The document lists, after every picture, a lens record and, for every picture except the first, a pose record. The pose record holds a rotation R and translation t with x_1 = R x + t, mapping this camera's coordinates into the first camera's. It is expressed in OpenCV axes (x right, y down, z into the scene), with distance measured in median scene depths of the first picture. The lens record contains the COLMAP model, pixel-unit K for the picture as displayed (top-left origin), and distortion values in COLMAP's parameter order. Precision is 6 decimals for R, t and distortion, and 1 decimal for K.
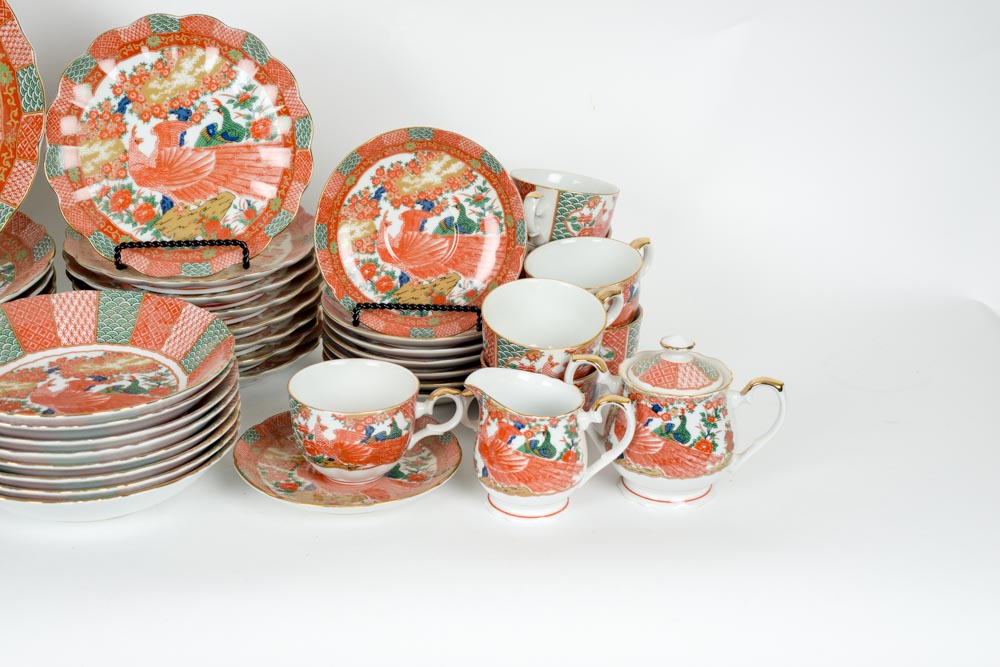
lens RADIAL K [[1757.8, 0, 500.0], [0, 1757.8, 333.5], [0, 0, 1]] dist [0.032954, 0.087366]
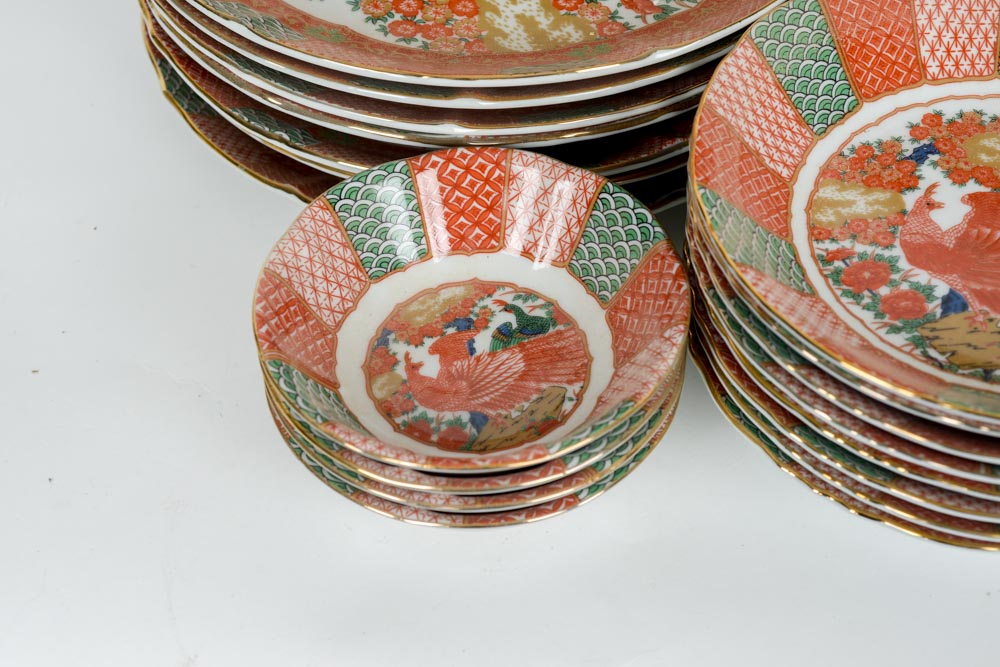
lens RADIAL K [[1820.5, 0, 500.0], [0, 1820.5, 333.5], [0, 0, 1]] dist [0.032987, 0.102251]
pose [[0.980853, 0.119126, -0.154069, -0.265639], [-0.040411, 0.898380, 0.437356, -0.136687], [0.190513, -0.422756, 0.885992, 0.487256]]
